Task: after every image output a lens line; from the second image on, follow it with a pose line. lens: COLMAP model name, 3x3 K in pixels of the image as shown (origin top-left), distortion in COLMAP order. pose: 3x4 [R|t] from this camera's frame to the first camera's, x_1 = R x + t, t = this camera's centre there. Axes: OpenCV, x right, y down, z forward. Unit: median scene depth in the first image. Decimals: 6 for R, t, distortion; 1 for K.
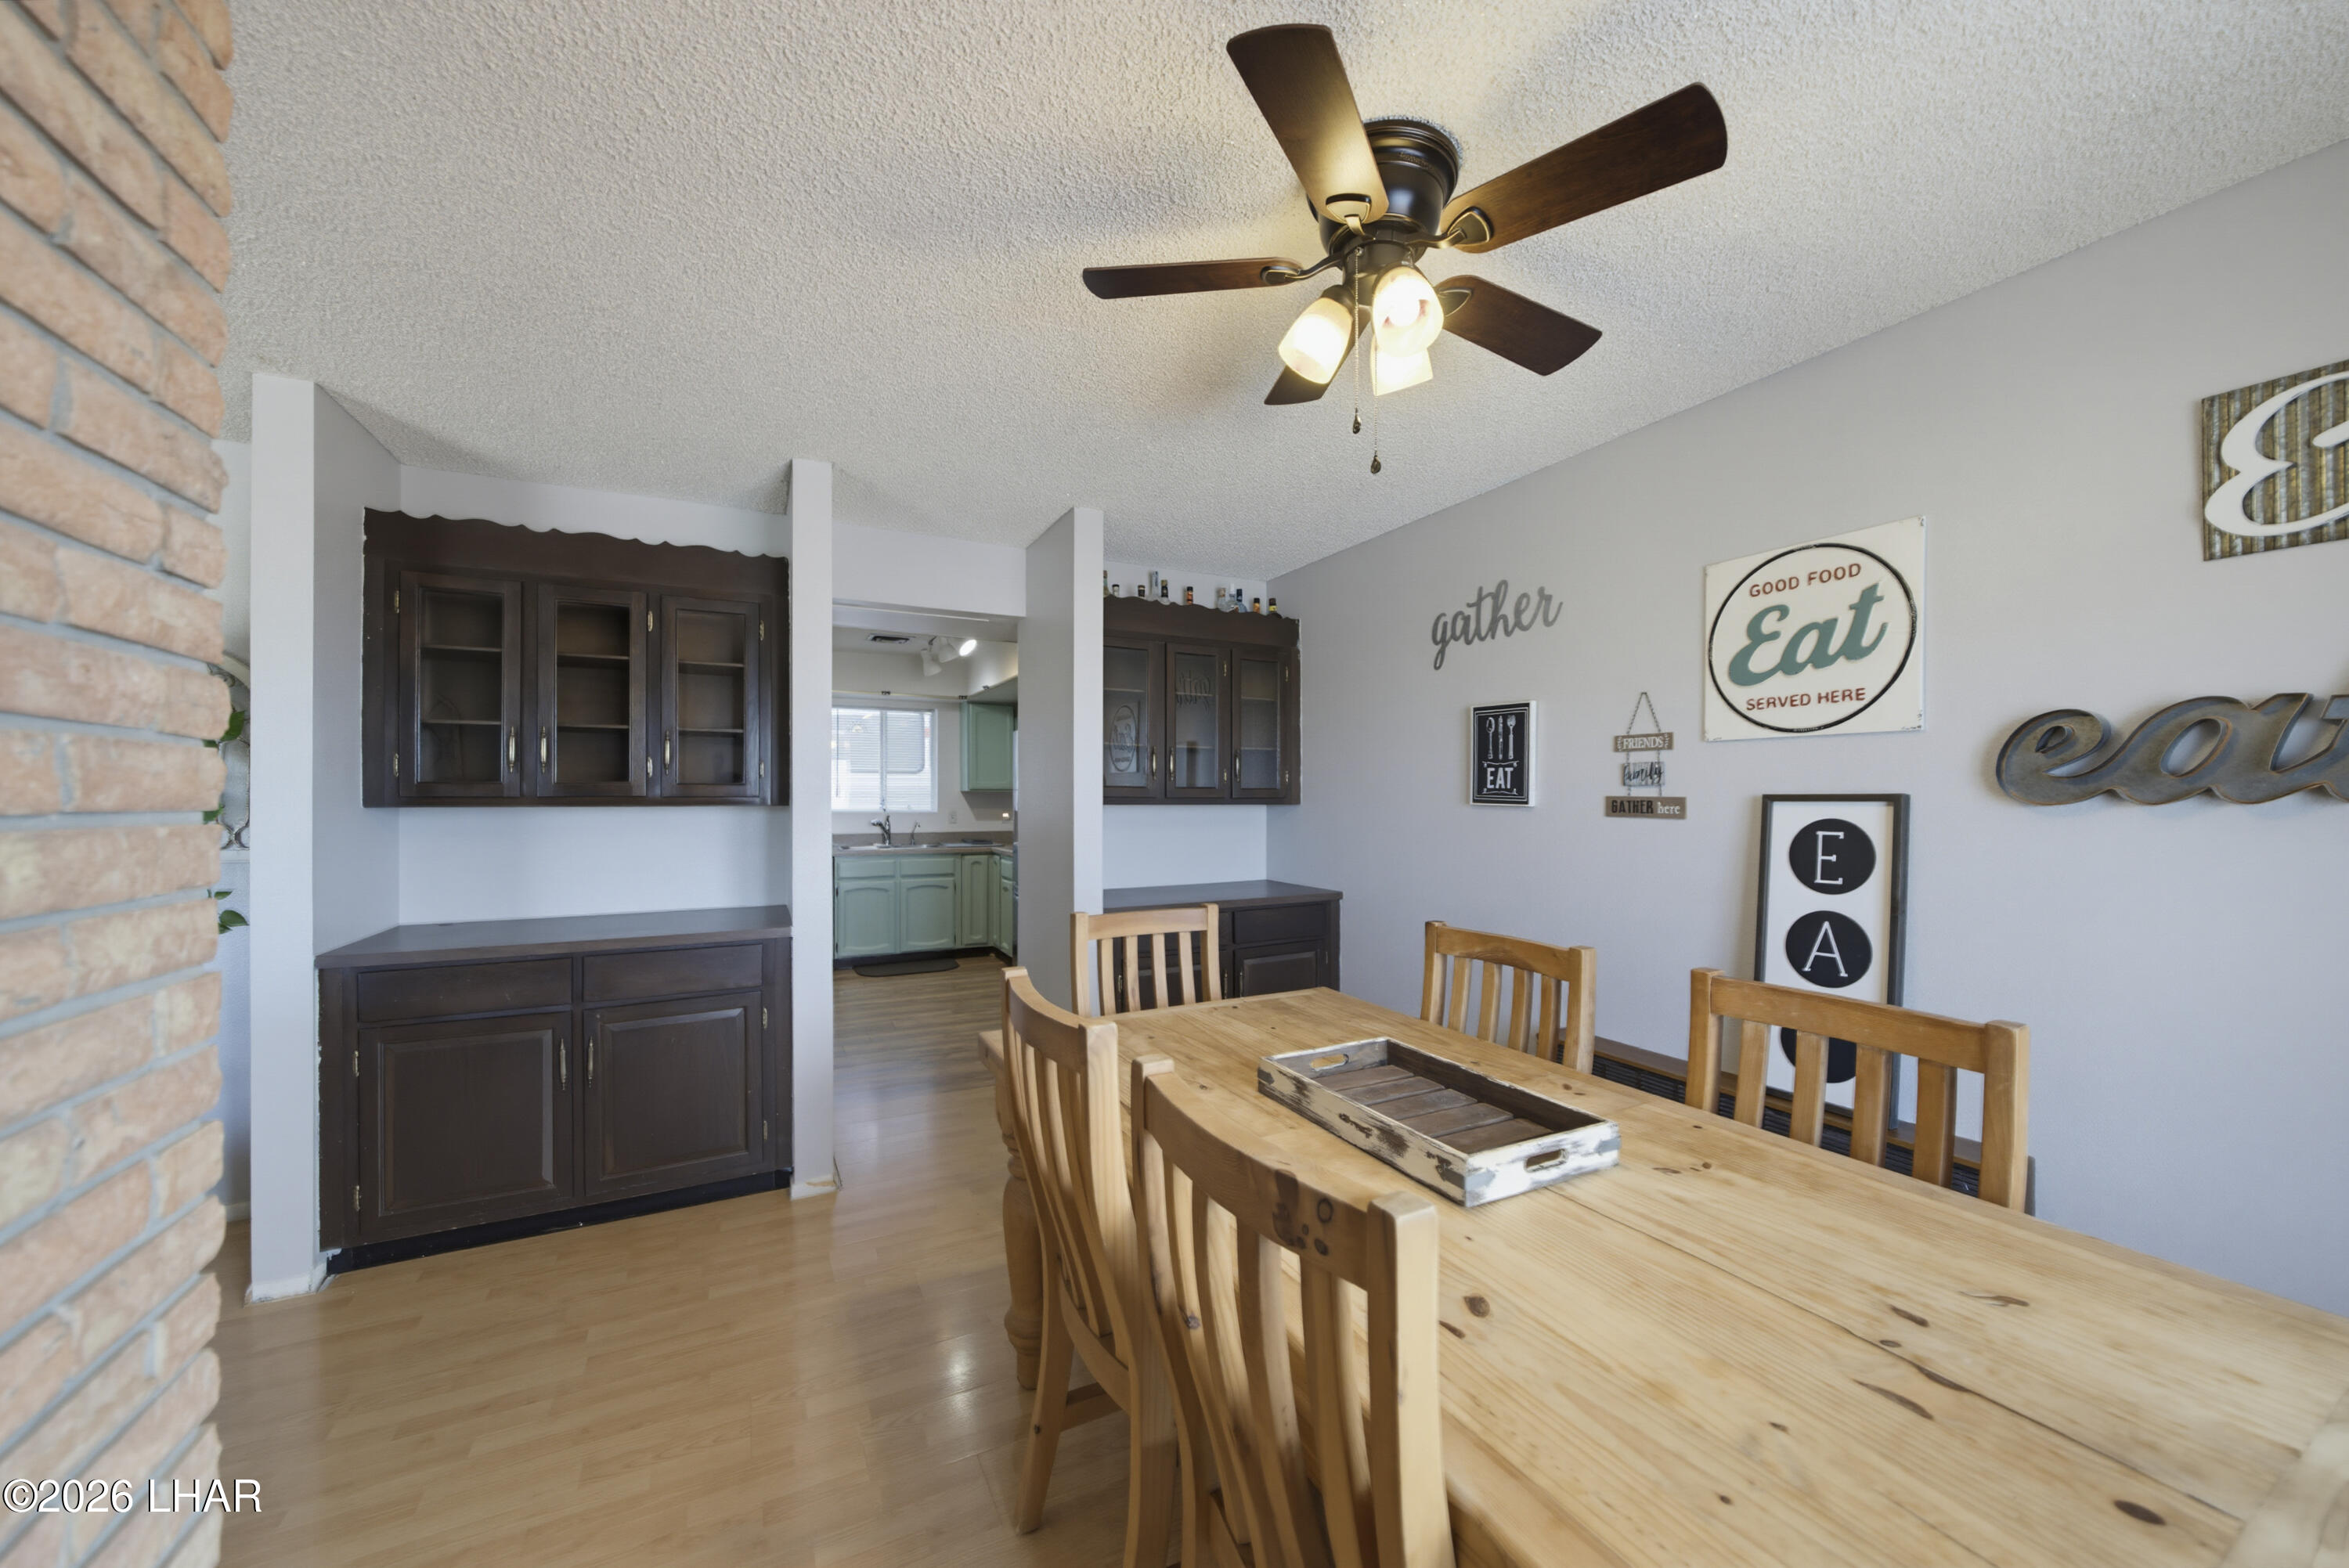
lens RADIAL K [[843.7, 0, 1191.7], [0, 843.7, 797.6], [0, 0, 1]] dist [0.000048, 0.000035]
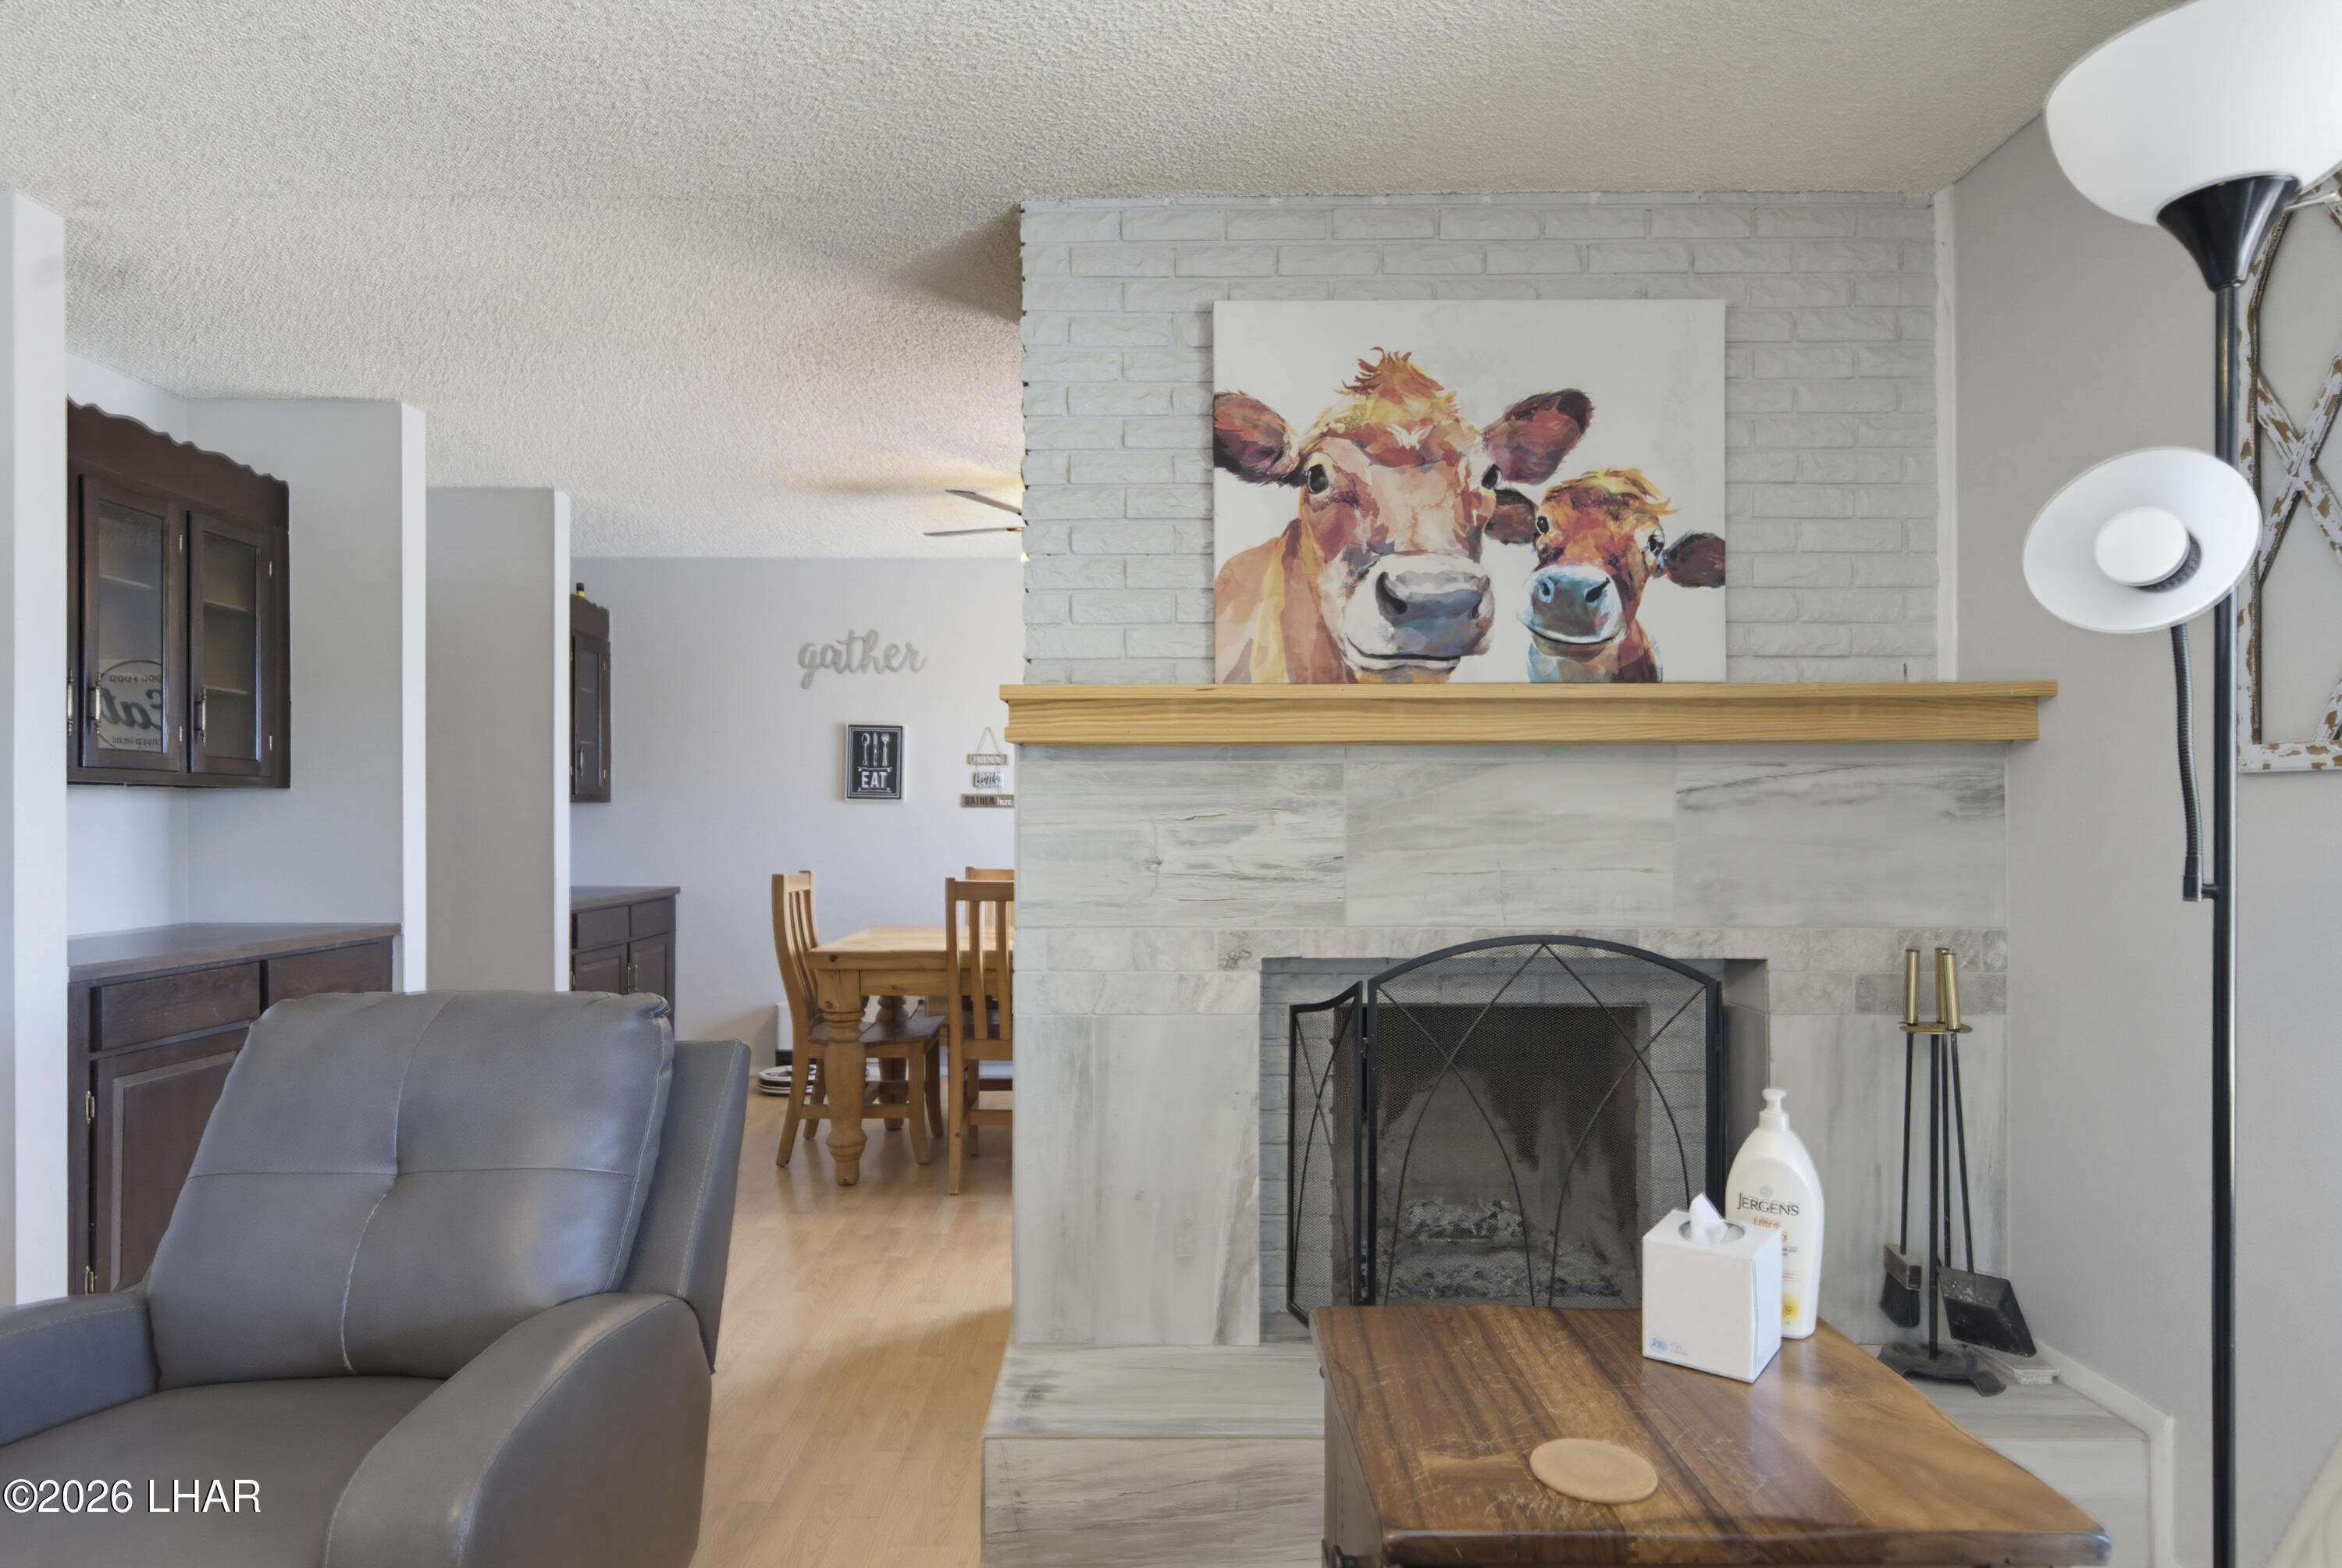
lens RADIAL K [[1336.3, 0, 1170.1], [0, 1336.3, 800.1], [0, 0, 1]] dist [0.003268, -0.000083]
pose [[0.447781, 0.008224, 0.894105, -1.328457], [0.002822, 0.999940, -0.010611, 0.032270], [-0.894139, 0.007274, 0.447731, -0.357303]]
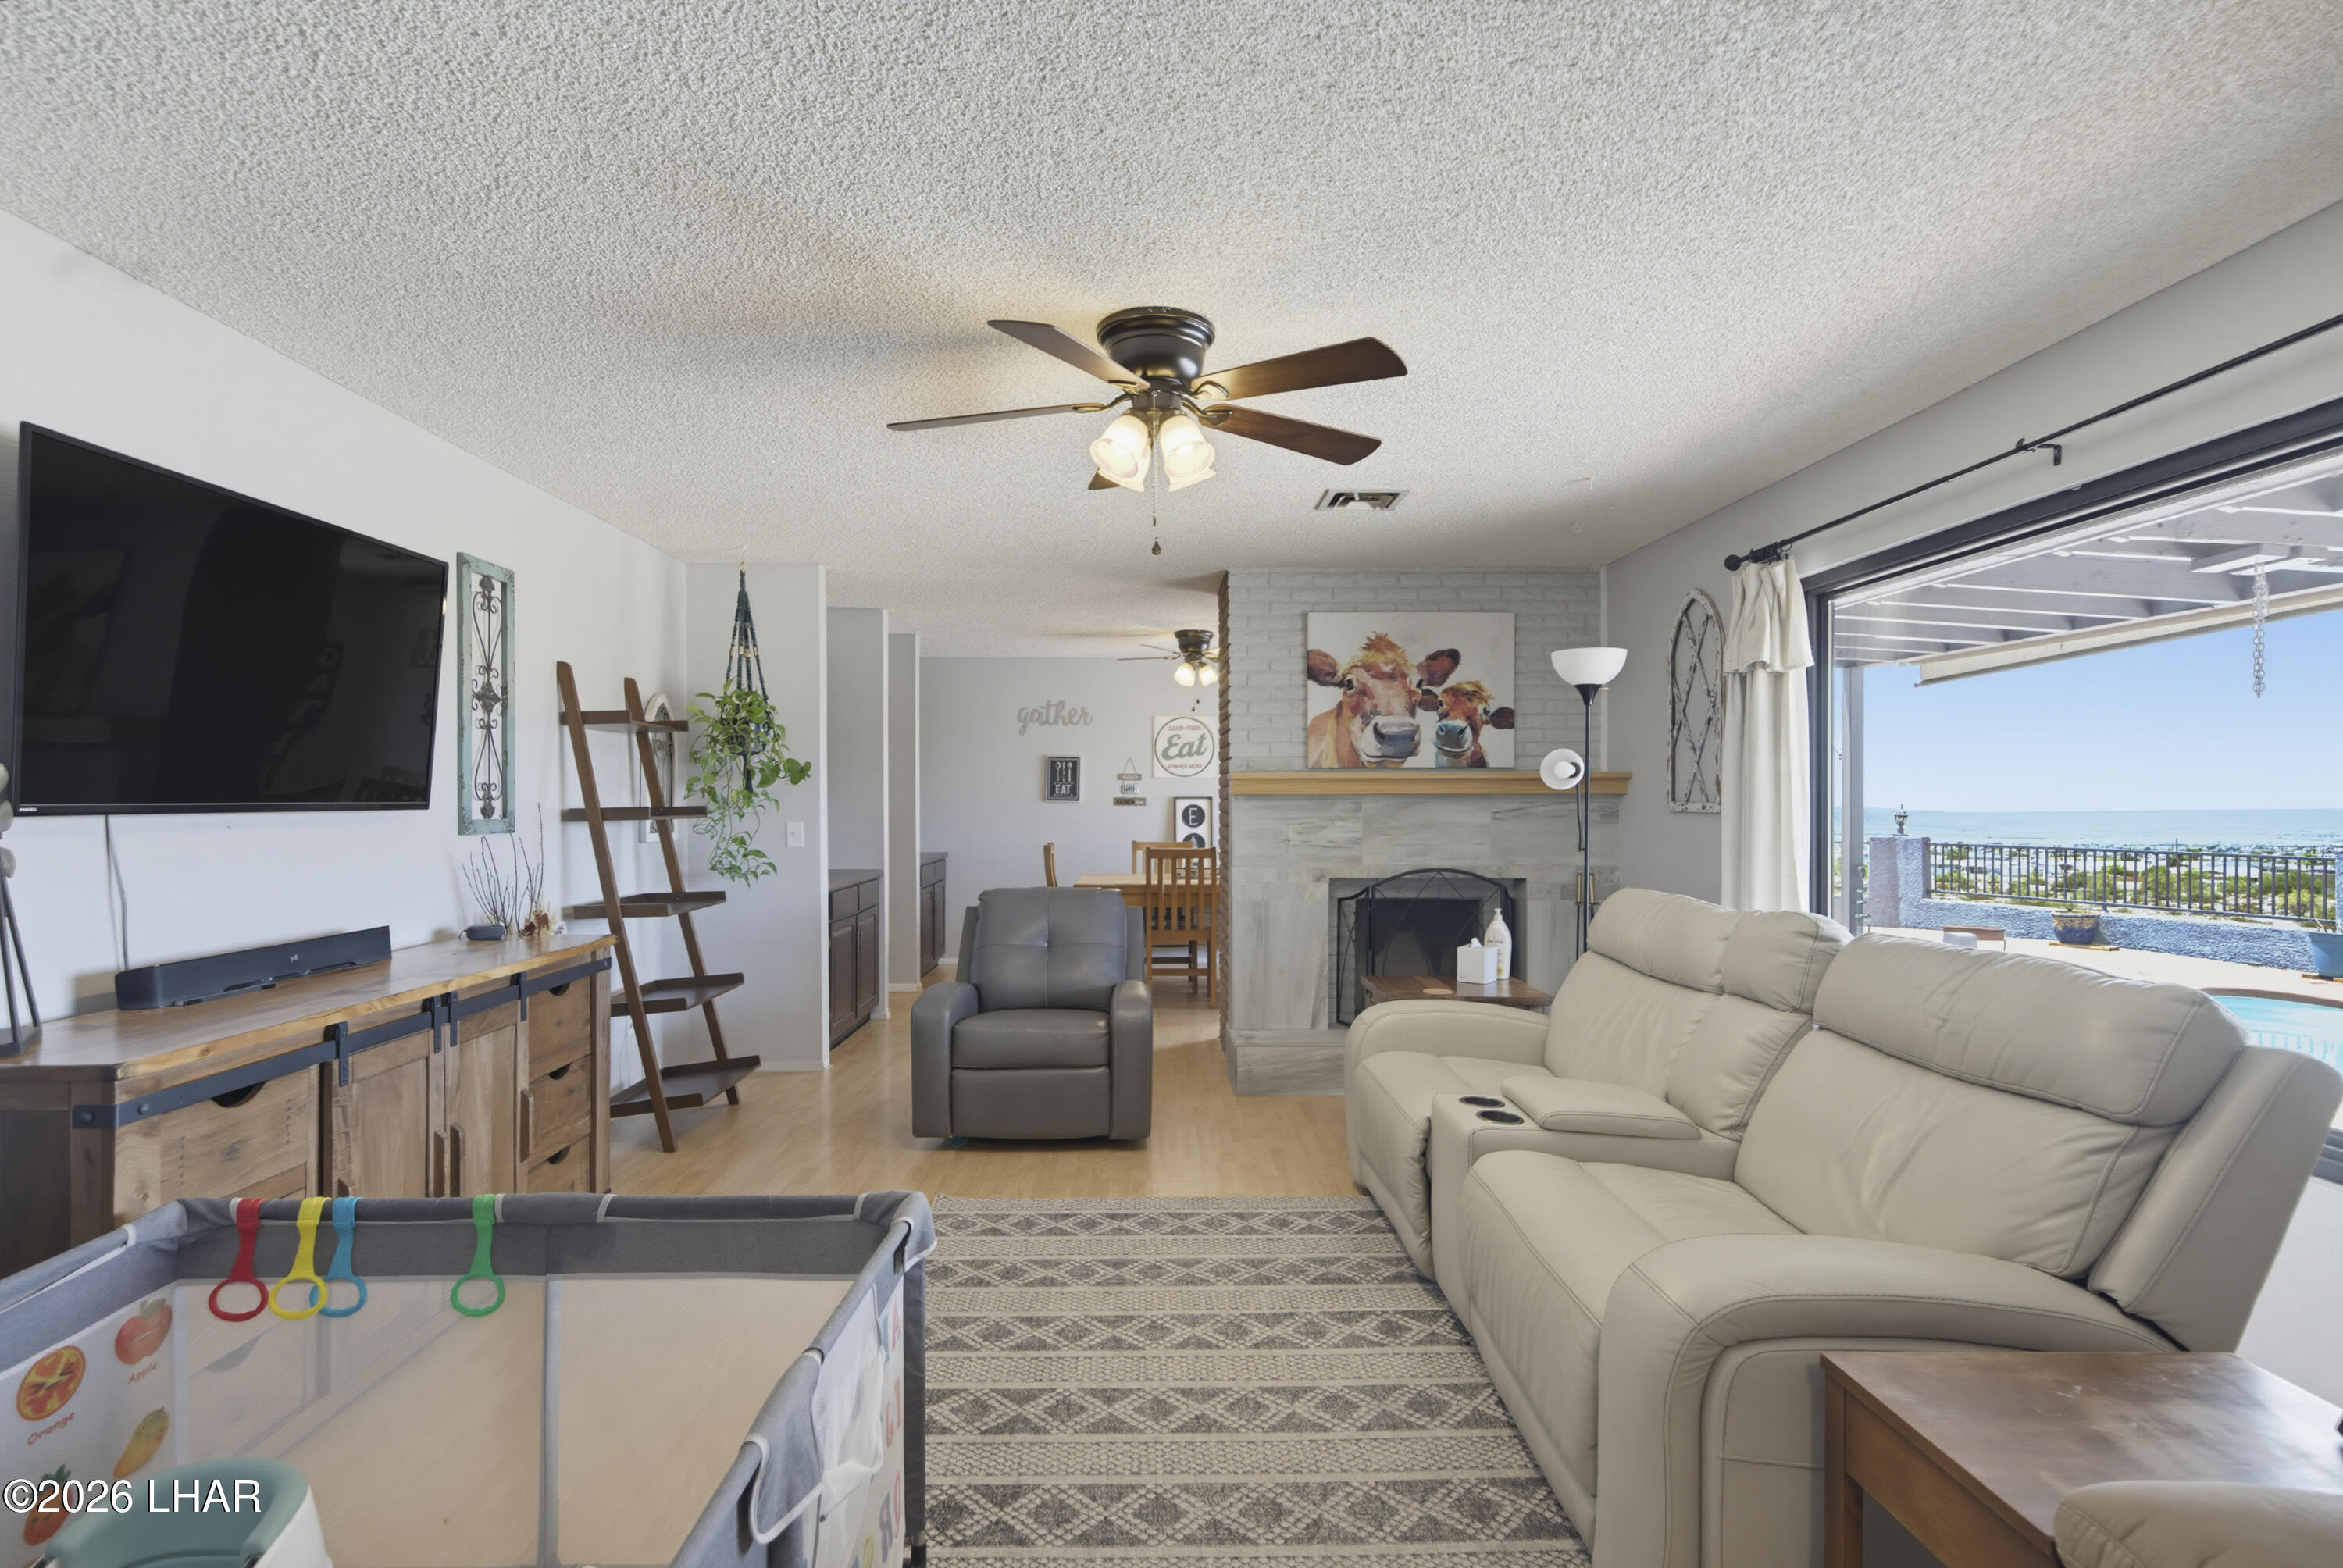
lens RADIAL K [[1151.6, 0, 1178.1], [0, 1151.6, 793.3], [0, 0, 1]] dist [-0.000092, 0.000086]
pose [[0.435724, -0.001003, 0.900080, -2.294702], [0.002042, 0.999998, 0.000125, -0.012781], [-0.900078, 0.001783, 0.435725, -0.612596]]
